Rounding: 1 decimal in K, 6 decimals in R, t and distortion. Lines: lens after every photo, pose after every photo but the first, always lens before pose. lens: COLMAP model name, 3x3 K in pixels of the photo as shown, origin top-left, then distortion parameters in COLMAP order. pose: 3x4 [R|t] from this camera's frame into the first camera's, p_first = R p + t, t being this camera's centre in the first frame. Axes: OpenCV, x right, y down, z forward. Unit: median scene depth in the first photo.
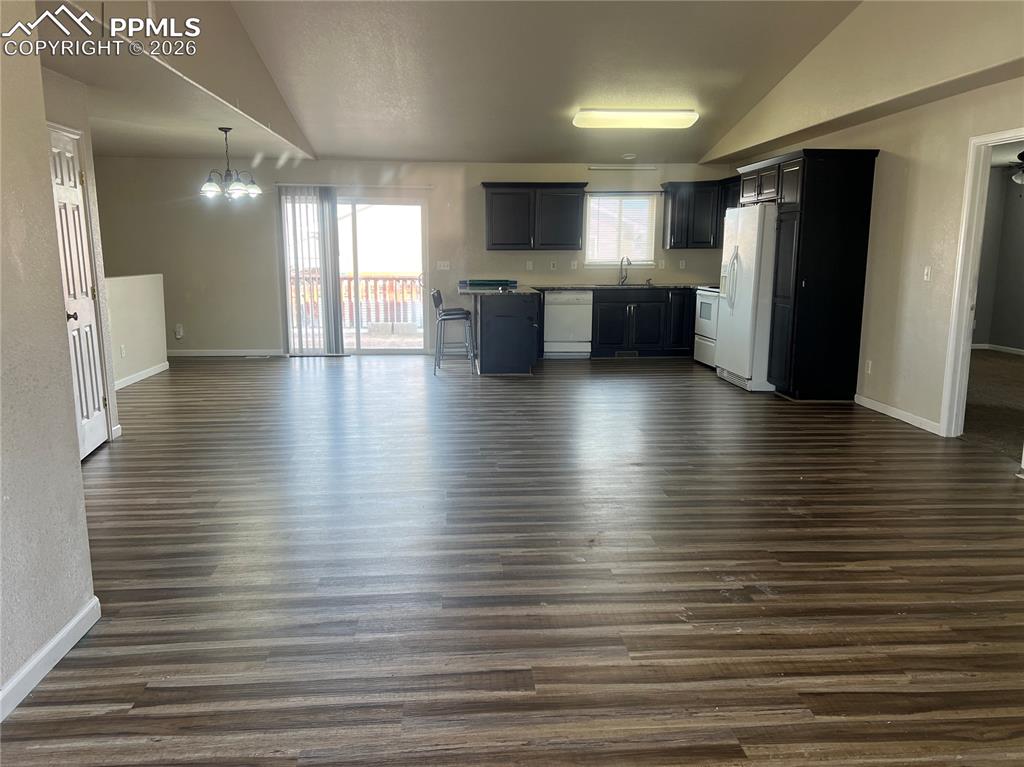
lens RADIAL K [[770.1, 0, 504.3], [0, 770.1, 390.7], [0, 0, 1]] dist [0.065396, -0.077785]
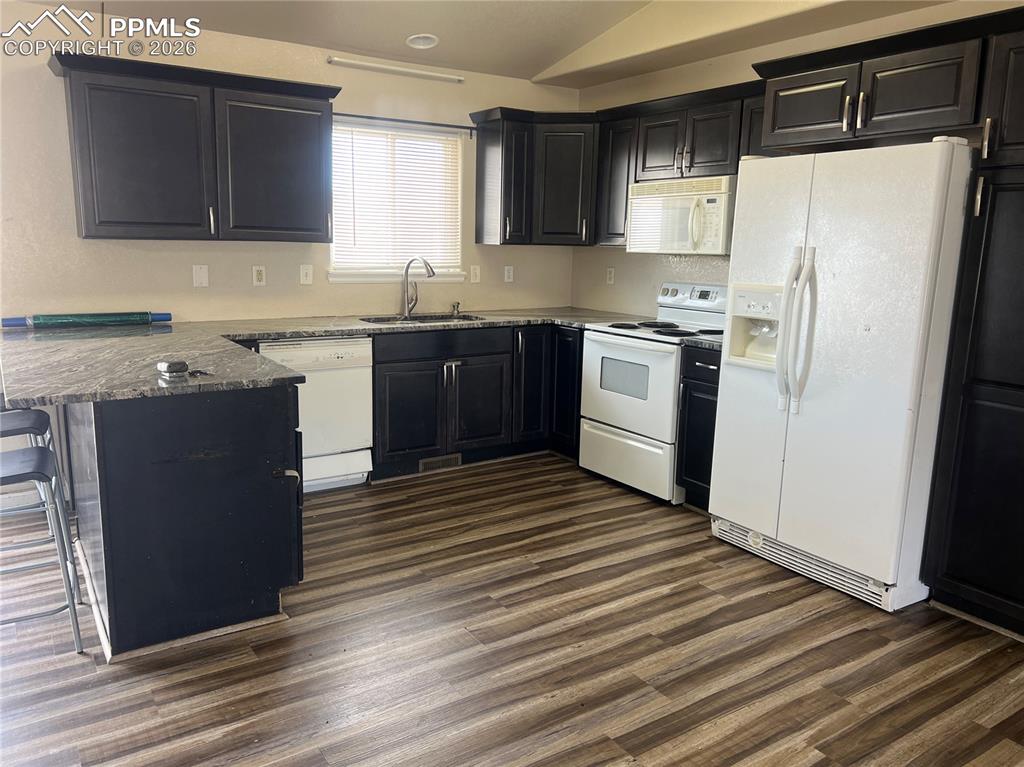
lens RADIAL K [[770.1, 0, 516.0], [0, 770.1, 380.6], [0, 0, 1]] dist [0.065396, -0.077785]
pose [[0.871637, -0.070603, 0.485040, -0.032331], [0.066887, 0.997448, 0.024992, -0.123764], [-0.485566, 0.010659, 0.874135, 0.646066]]
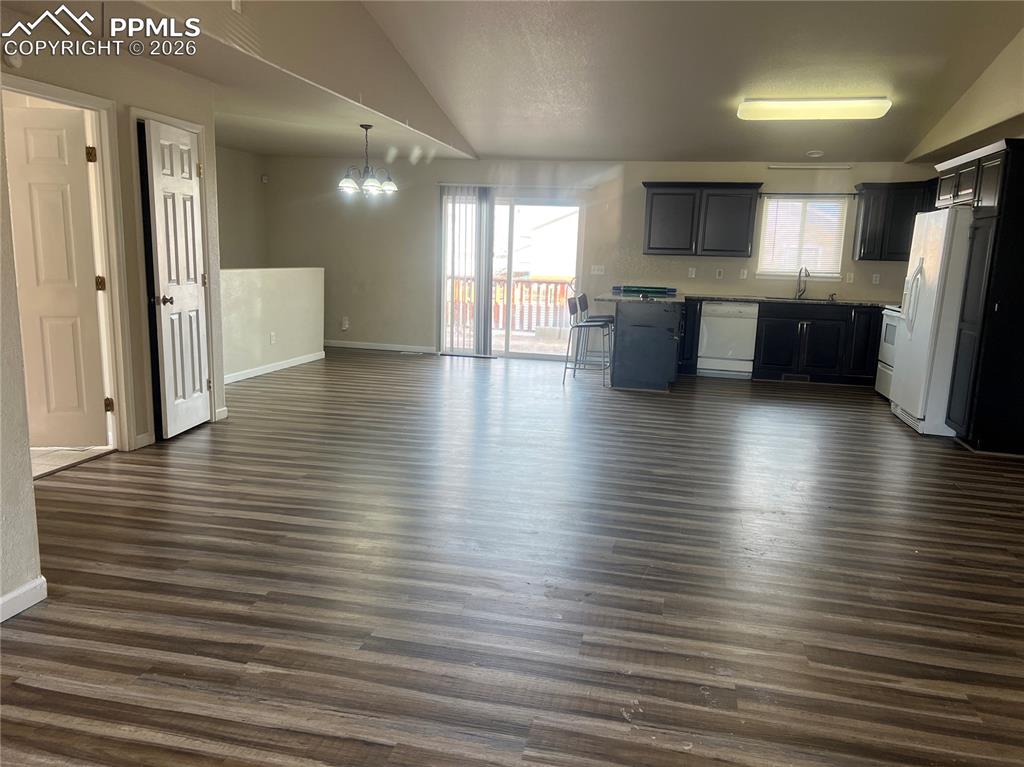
lens RADIAL K [[770.1, 0, 508.5], [0, 770.1, 390.7], [0, 0, 1]] dist [0.065396, -0.077785]
pose [[0.956954, 0.082005, -0.278413, 0.107980], [-0.084350, 0.996430, 0.003568, -0.009679], [0.277711, 0.020070, 0.960455, 0.070834]]
